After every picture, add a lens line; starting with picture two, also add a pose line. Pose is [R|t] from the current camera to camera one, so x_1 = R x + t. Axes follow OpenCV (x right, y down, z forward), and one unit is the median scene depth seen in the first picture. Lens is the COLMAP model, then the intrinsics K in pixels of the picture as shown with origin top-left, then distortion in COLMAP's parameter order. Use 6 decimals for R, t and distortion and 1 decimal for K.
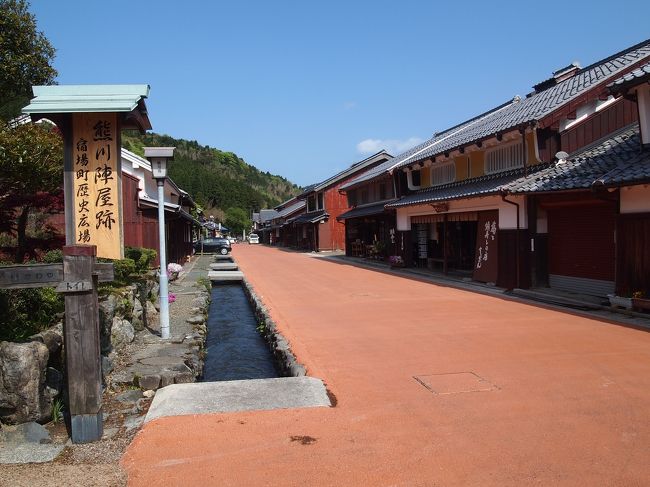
lens RADIAL K [[520.8, 0, 324.9], [0, 520.8, 248.0], [0, 0, 1]] dist [-0.070513, 0.004684]
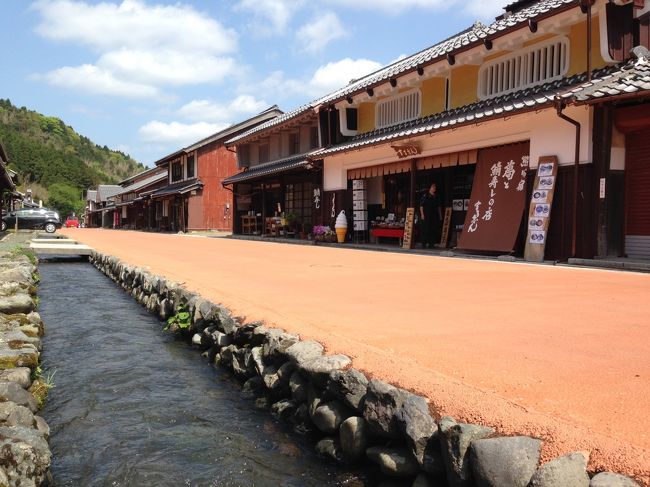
lens RADIAL K [[586.2, 0, 325.0], [0, 586.2, 243.5], [0, 0, 1]] dist [0.113484, -0.199374]
pose [[0.968867, 0.021985, 0.246605, -0.040570], [-0.022247, 0.999751, -0.001723, 0.028146], [-0.246582, -0.003816, 0.969114, 0.153883]]
